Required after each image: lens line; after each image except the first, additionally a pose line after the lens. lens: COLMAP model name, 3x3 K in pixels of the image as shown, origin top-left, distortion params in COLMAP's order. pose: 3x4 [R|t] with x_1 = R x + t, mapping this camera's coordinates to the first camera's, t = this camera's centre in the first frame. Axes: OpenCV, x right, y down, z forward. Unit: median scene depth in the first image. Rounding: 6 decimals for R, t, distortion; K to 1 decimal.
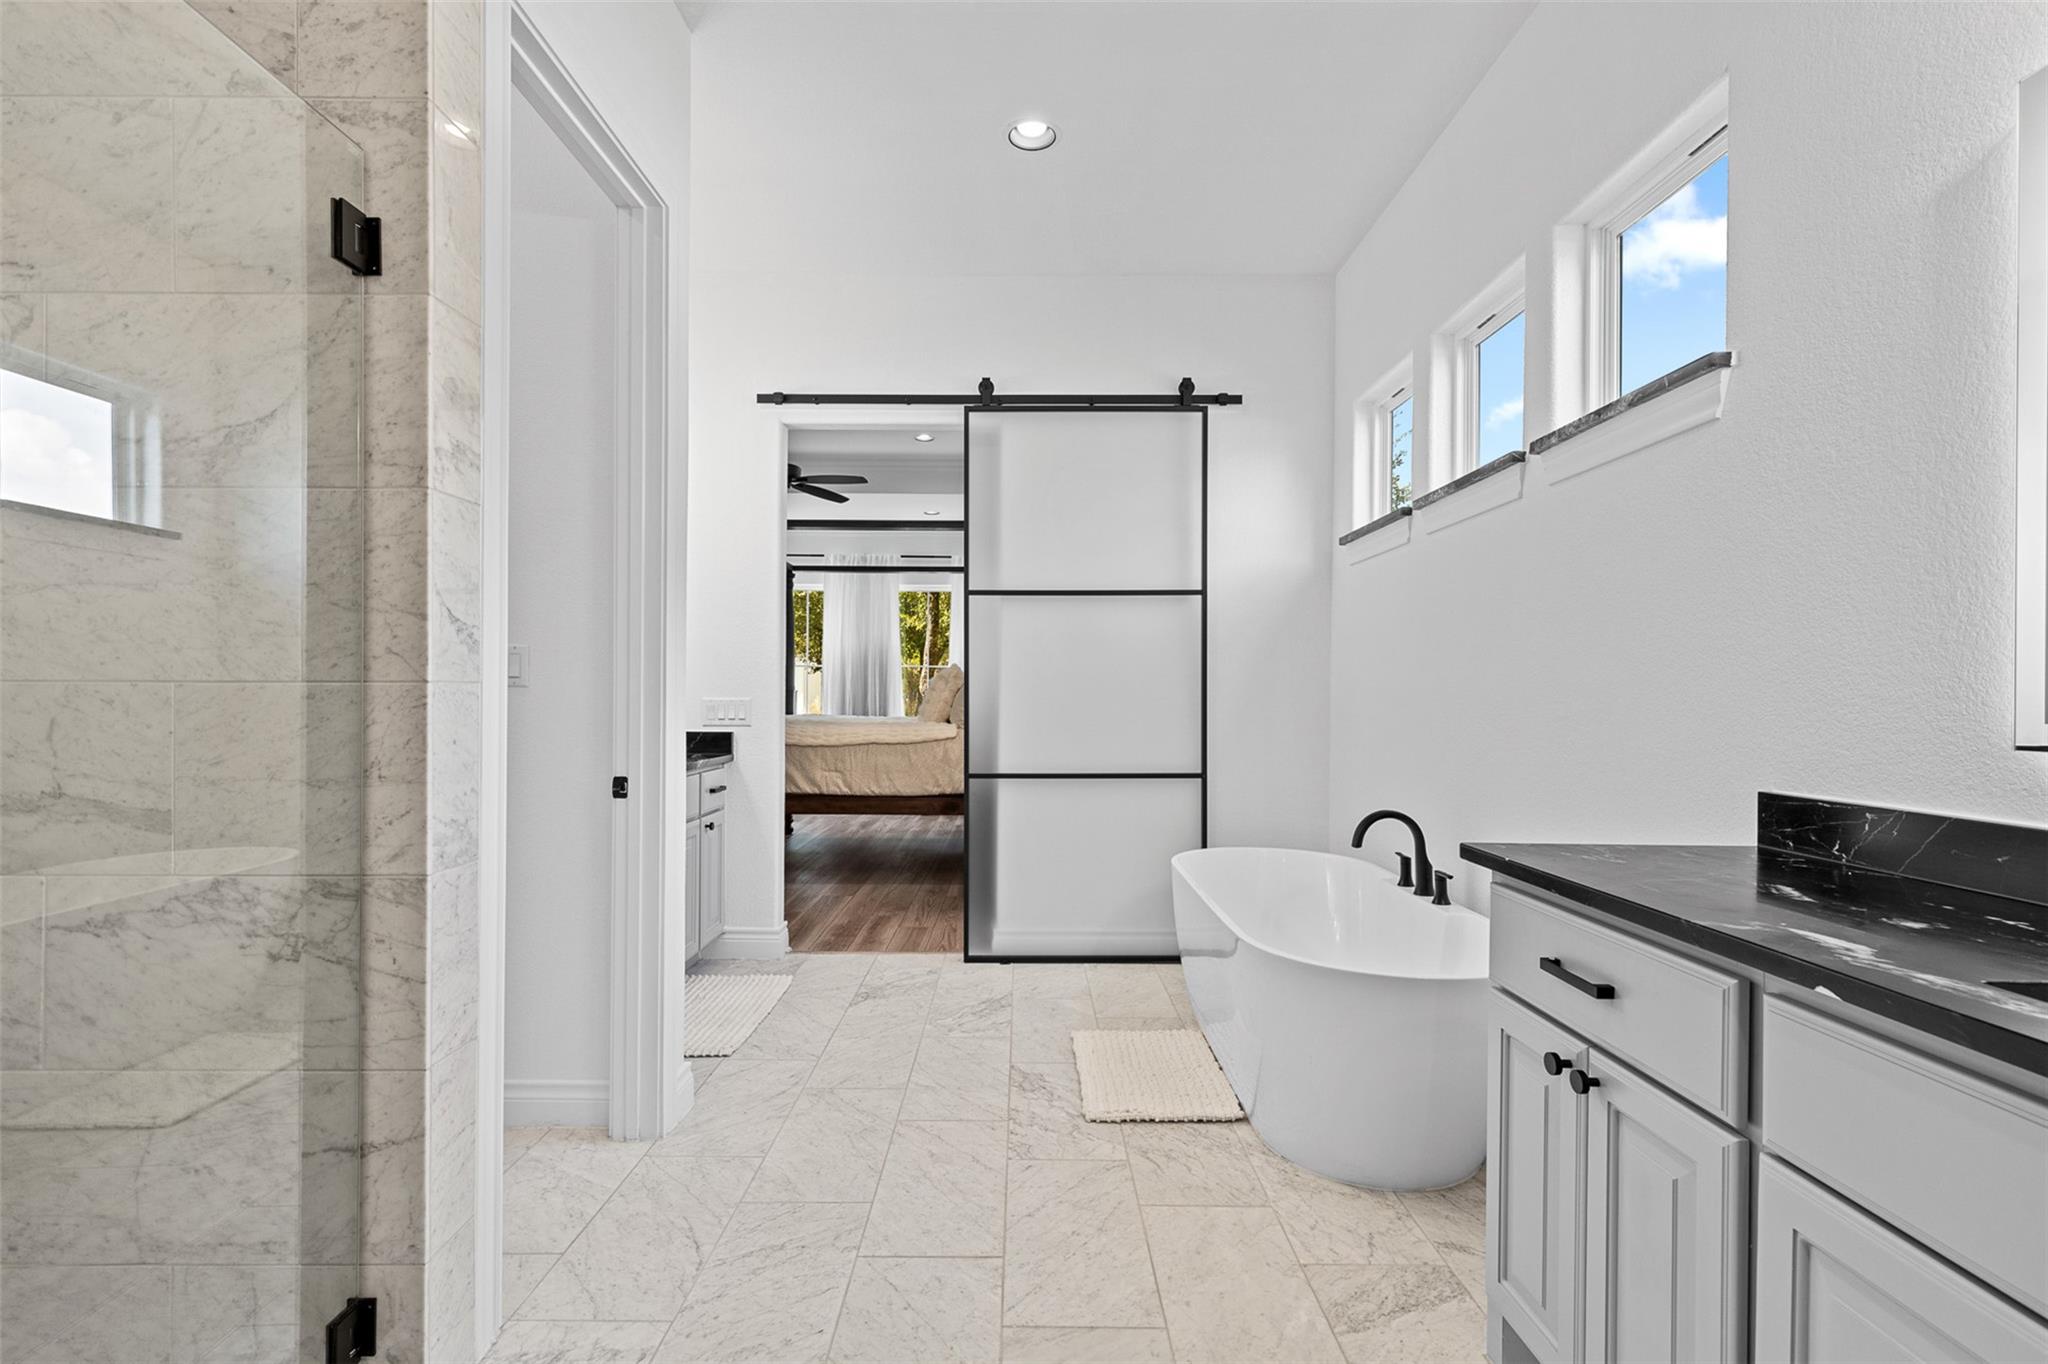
lens RADIAL K [[915.3, 0, 1017.5], [0, 915.3, 692.7], [0, 0, 1]] dist [0.003877, -0.000219]
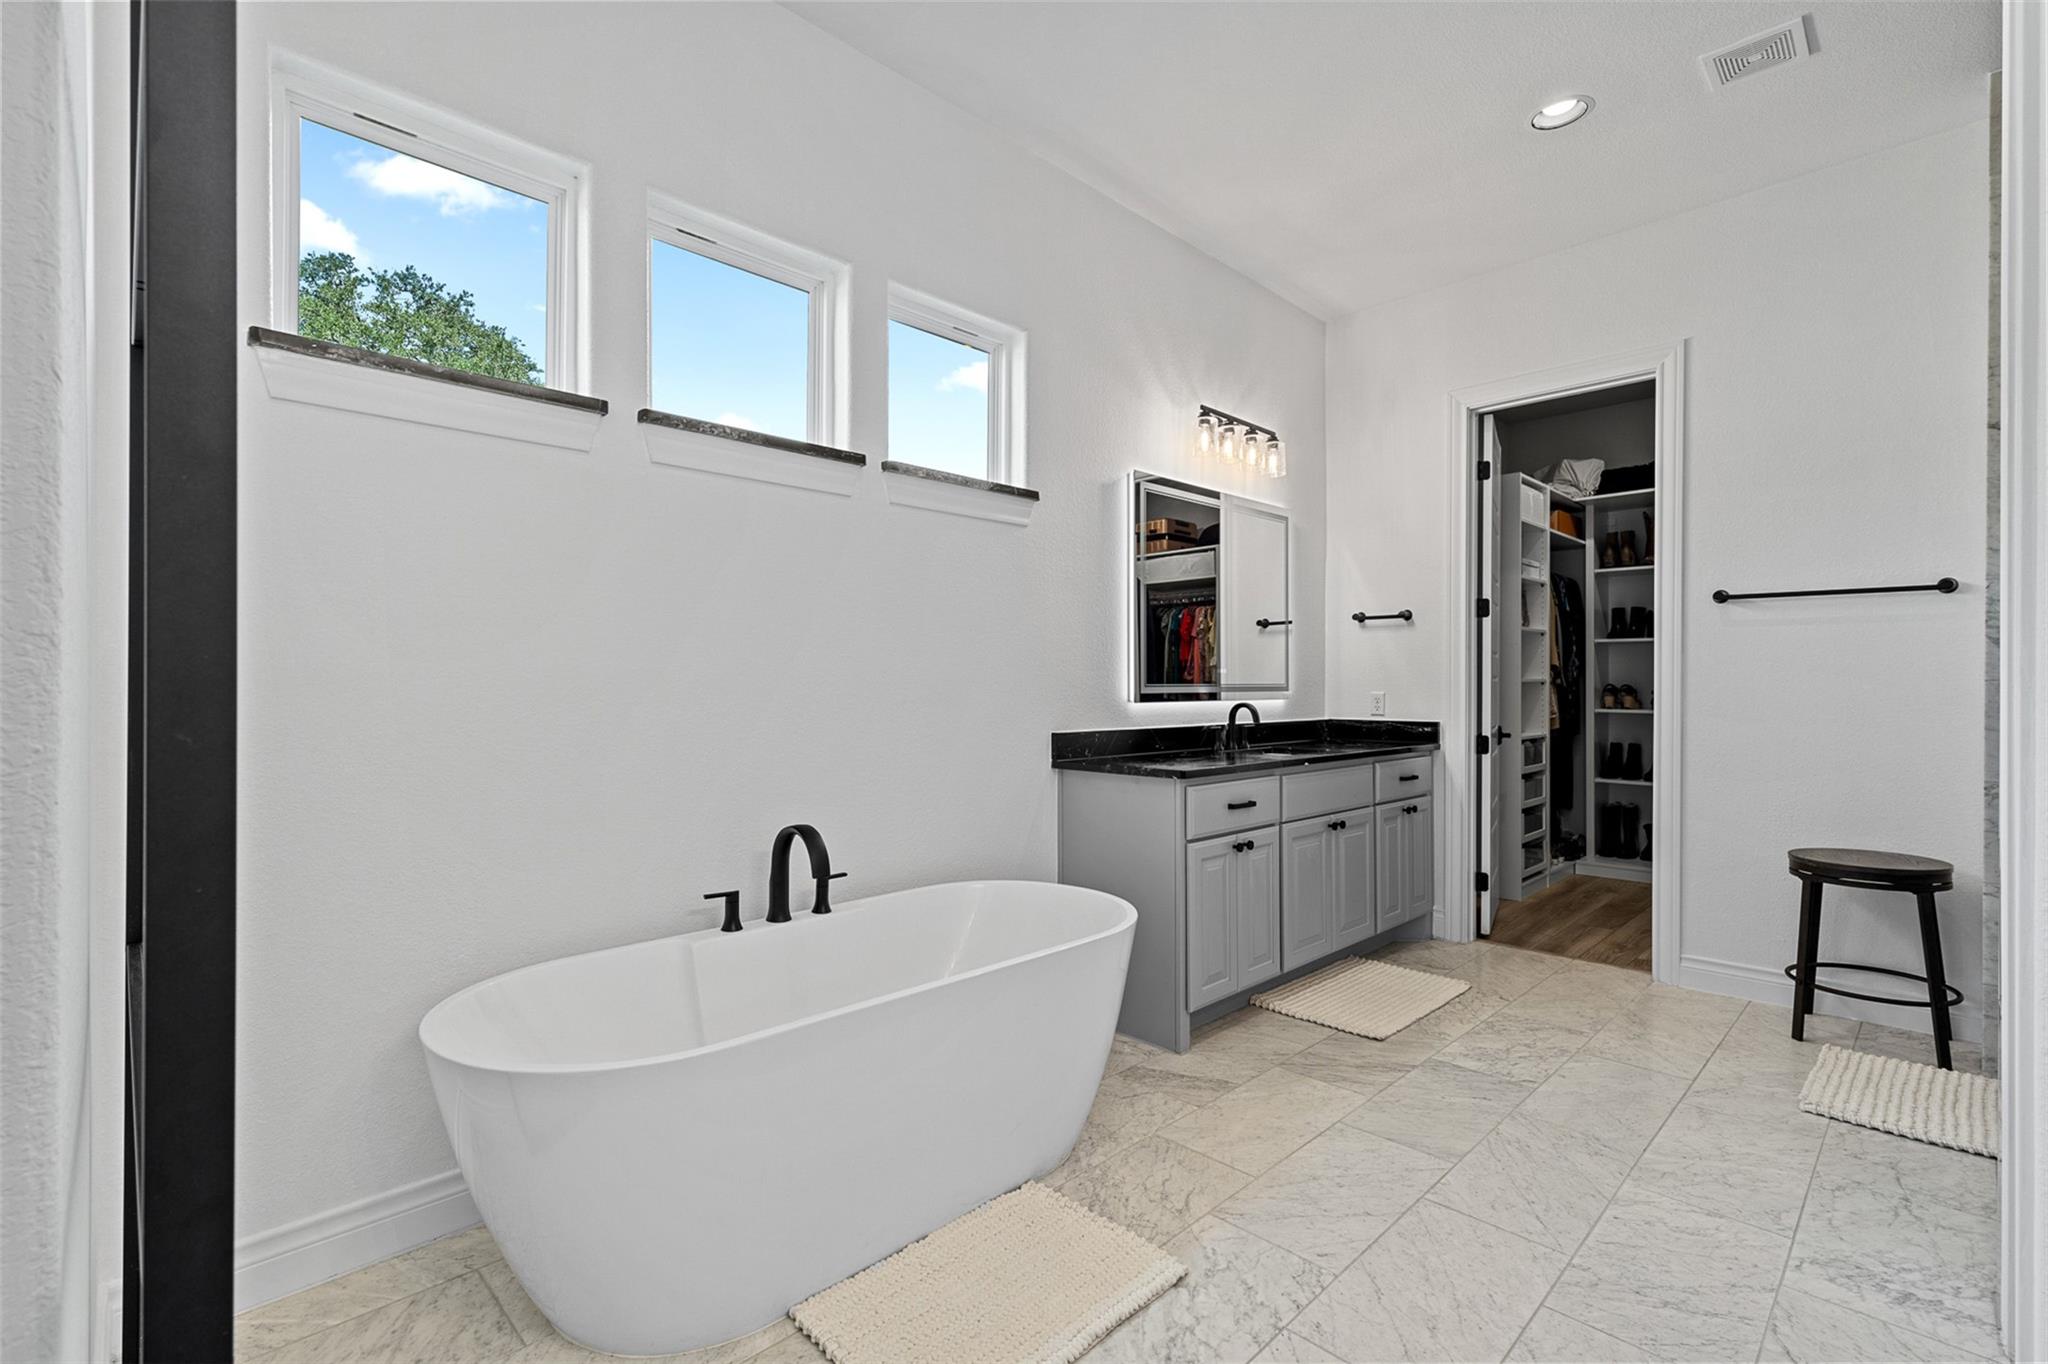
lens RADIAL K [[915.3, 0, 1024.5], [0, 915.3, 684.9], [0, 0, 1]] dist [0.003877, -0.000219]
pose [[-0.705599, -0.006047, 0.708585, -0.446764], [-0.006924, 0.999975, 0.001638, 0.002778], [-0.708577, -0.003751, -0.705623, 2.078990]]
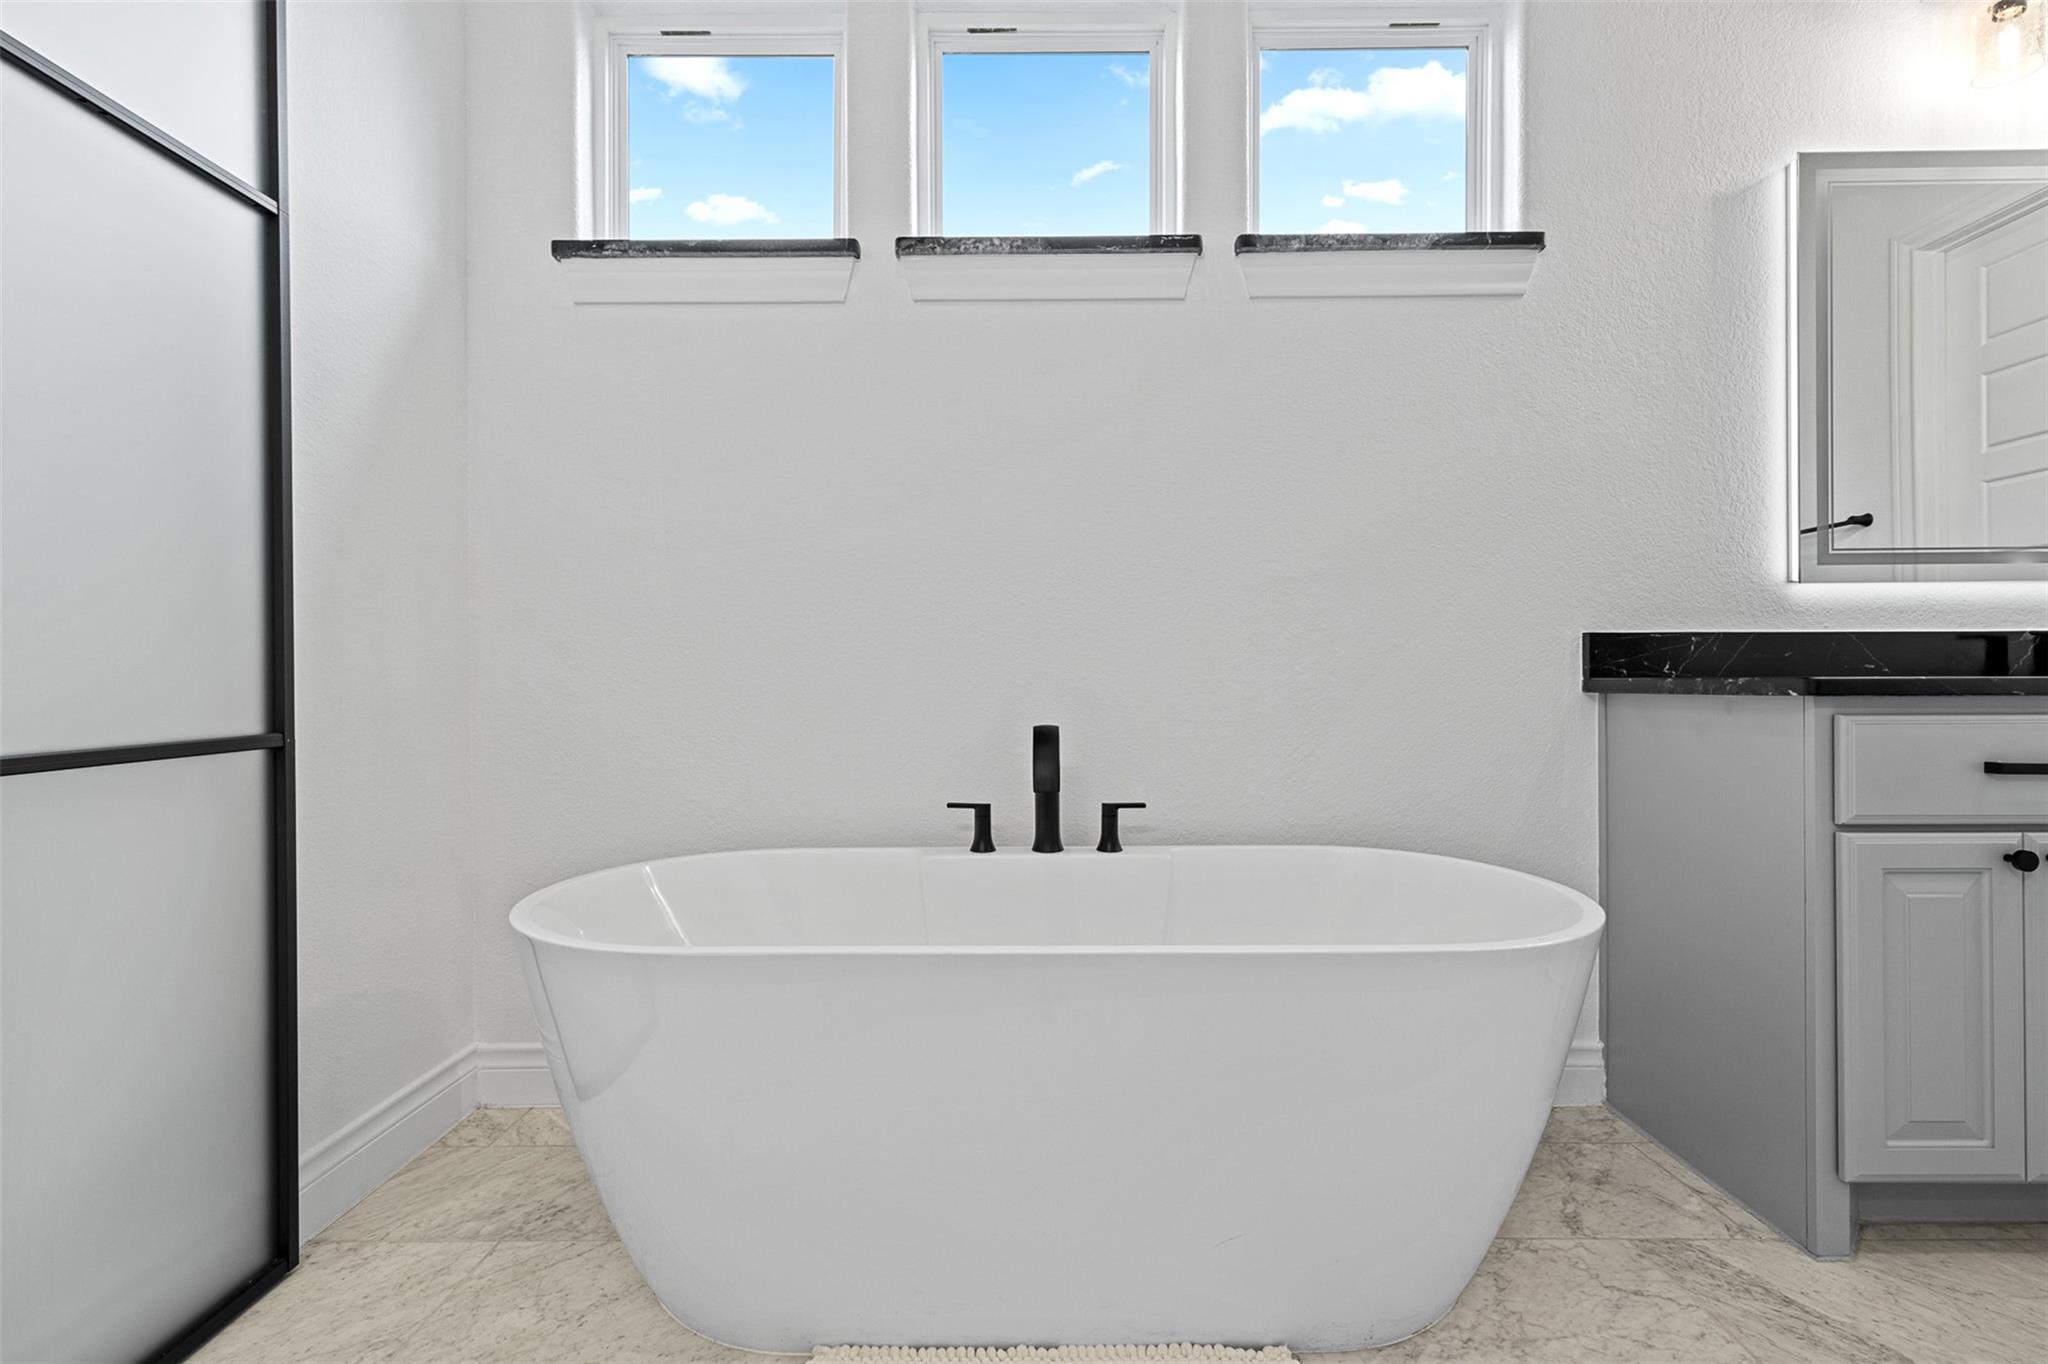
lens RADIAL K [[915.3, 0, 1023.4], [0, 915.3, 685.1], [0, 0, 1]] dist [0.003877, -0.000219]
pose [[0.000103, -0.011434, 0.999935, -0.302018], [0.002292, 0.999932, 0.011433, 0.137248], [-0.999997, 0.002290, 0.000129, 1.476125]]
